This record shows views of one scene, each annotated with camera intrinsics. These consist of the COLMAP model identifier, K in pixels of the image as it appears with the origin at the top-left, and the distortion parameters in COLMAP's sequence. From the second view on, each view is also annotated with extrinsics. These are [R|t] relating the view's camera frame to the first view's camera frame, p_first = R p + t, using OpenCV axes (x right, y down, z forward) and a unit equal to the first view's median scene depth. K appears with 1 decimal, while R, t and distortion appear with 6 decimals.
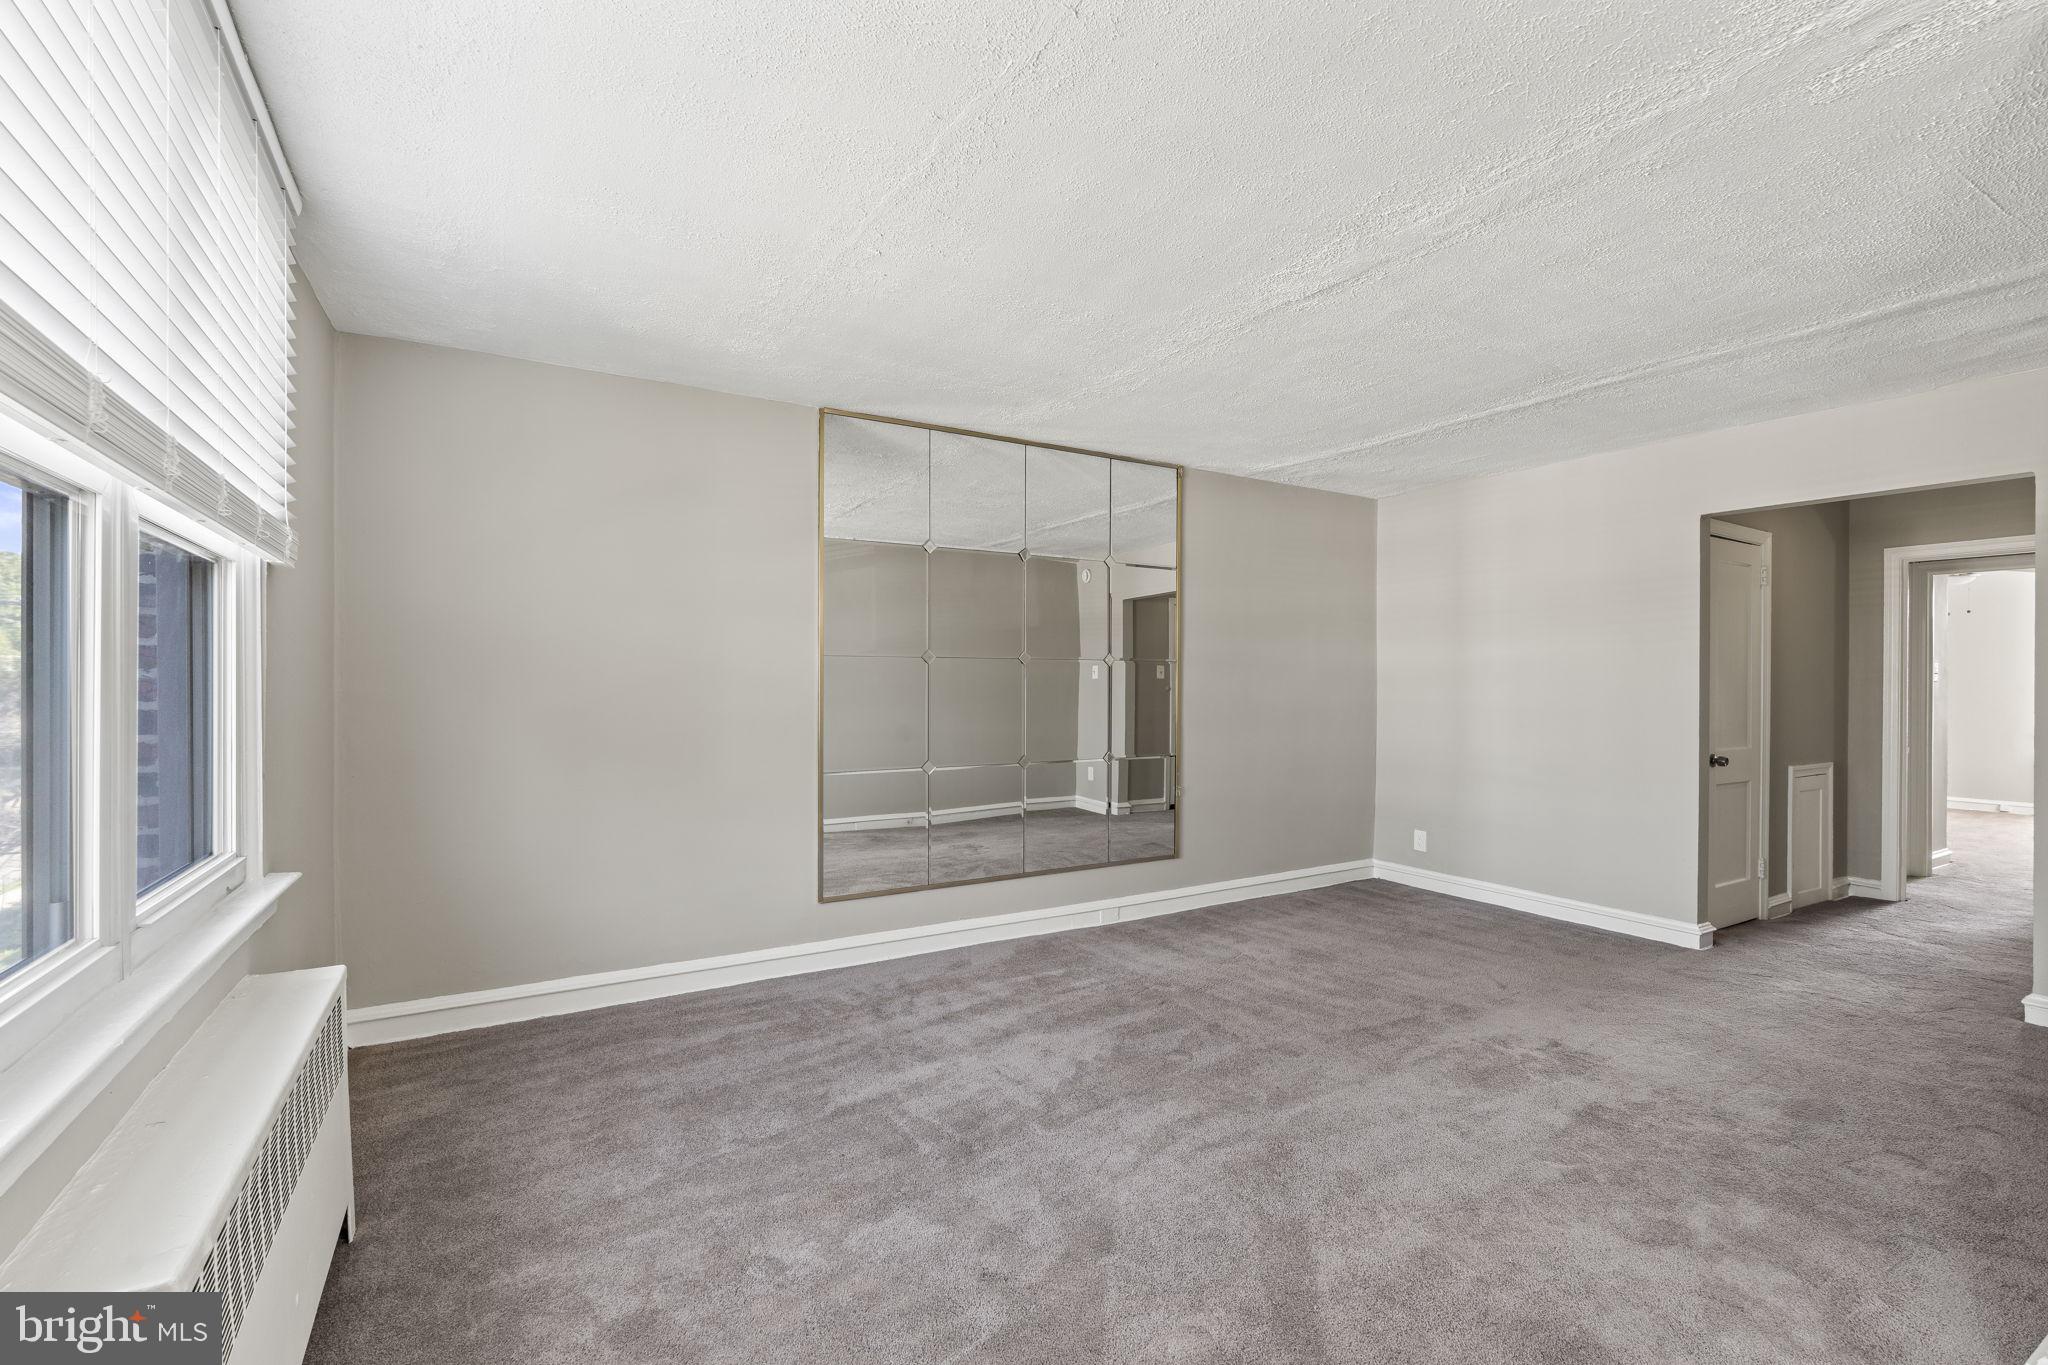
lens RADIAL K [[885.7, 0, 1021.5], [0, 885.7, 688.4], [0, 0, 1]] dist [-0.015919, -0.000185]
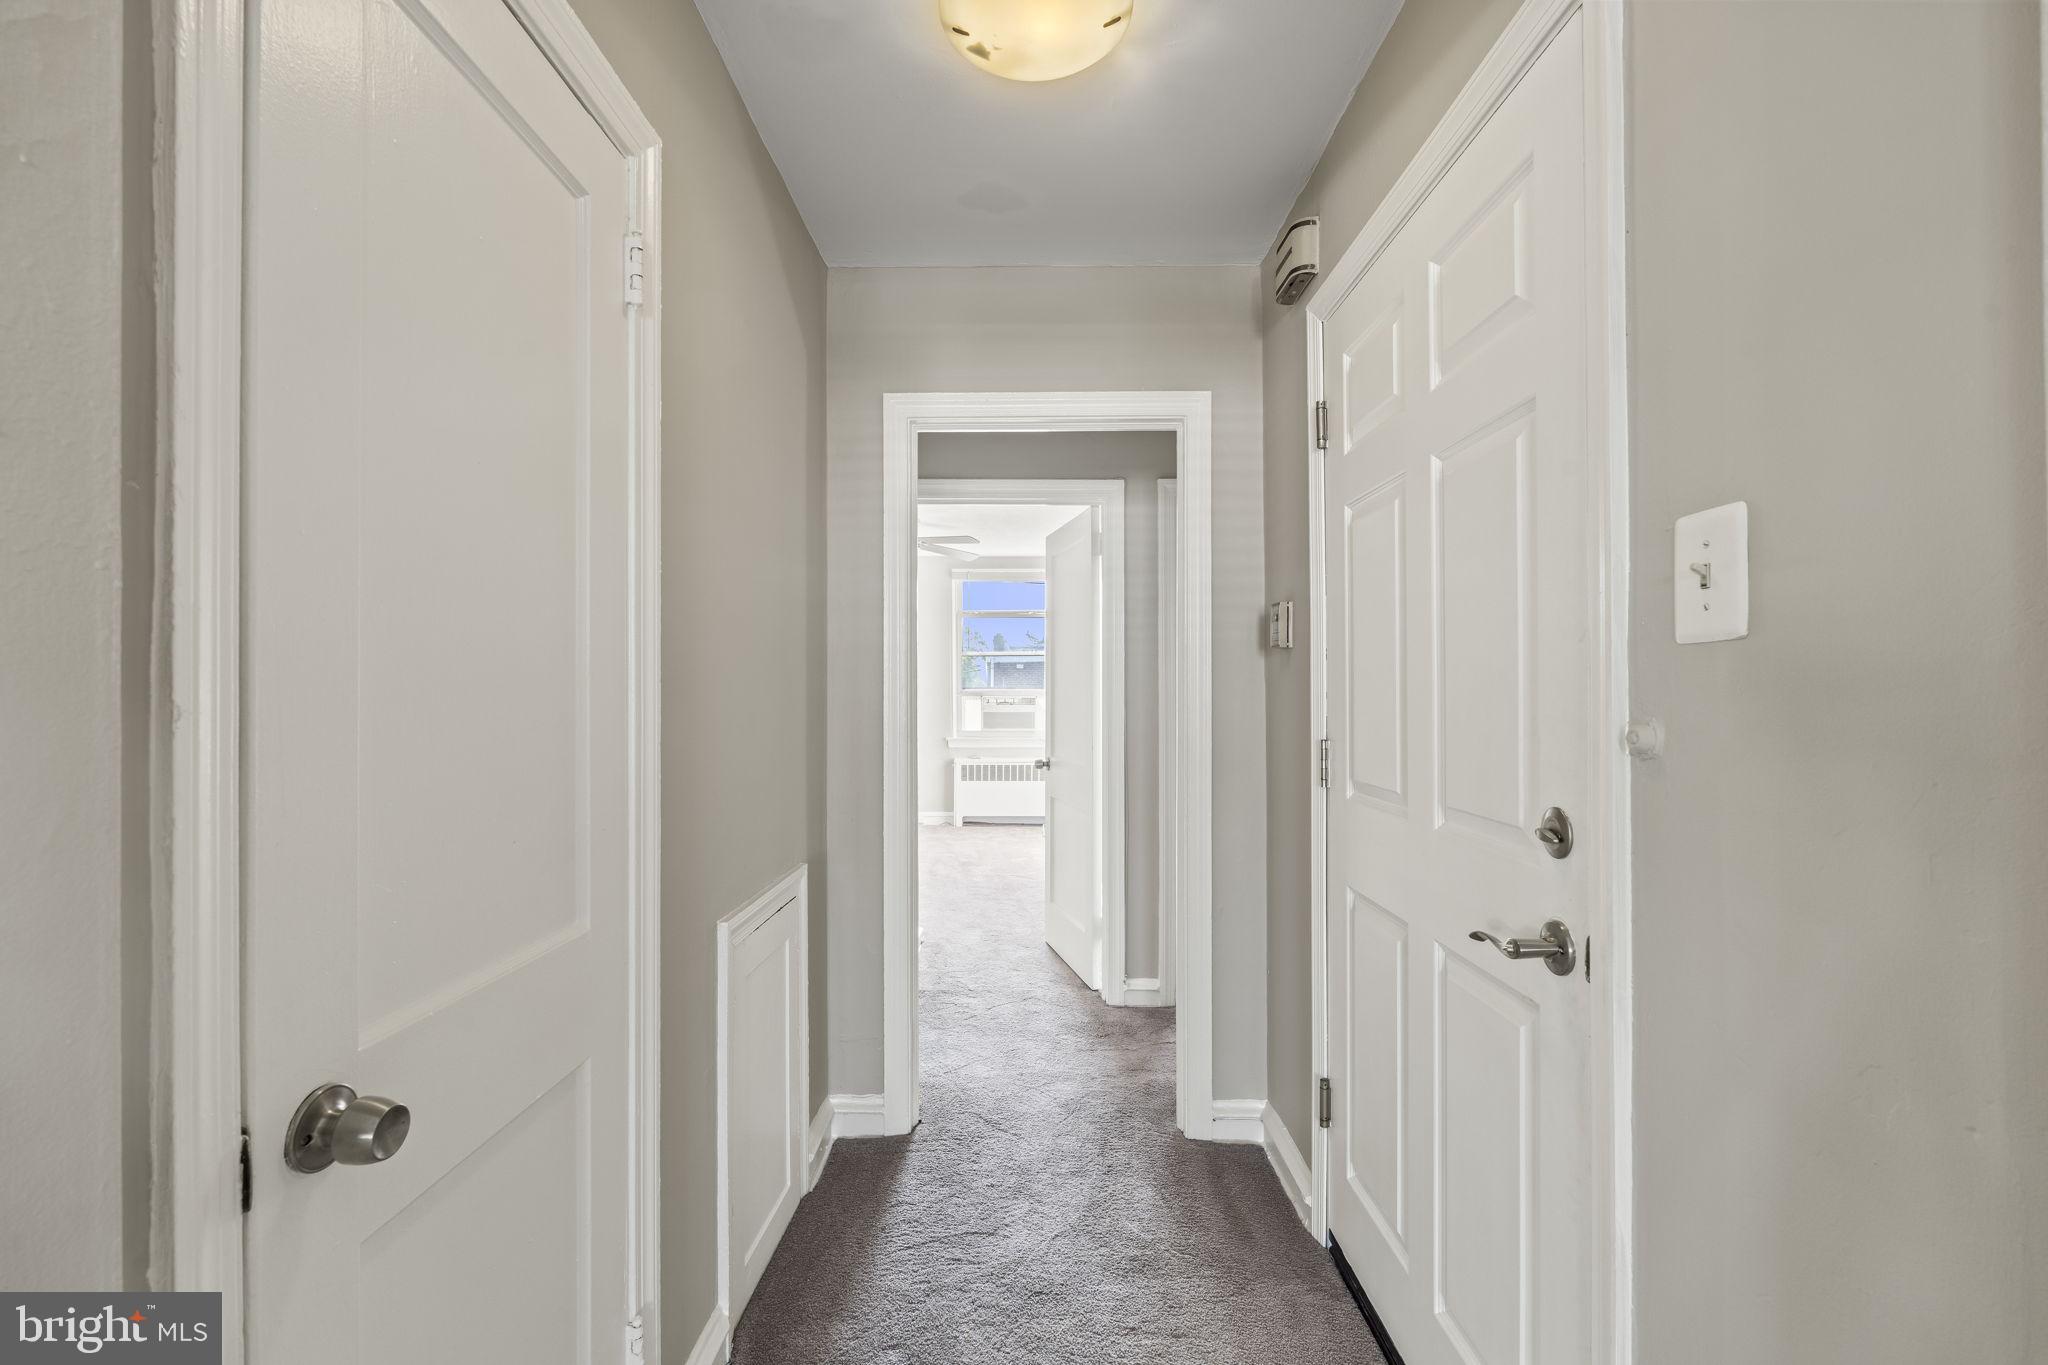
lens RADIAL K [[885.7, 0, 1023.3], [0, 885.7, 682.6], [0, 0, 1]] dist [-0.015919, -0.000185]
pose [[0.509420, 0.001794, 0.860516, 0.623132], [0.007085, 0.999955, -0.006279, 0.000363], [-0.860489, 0.009295, 0.509385, 0.700629]]
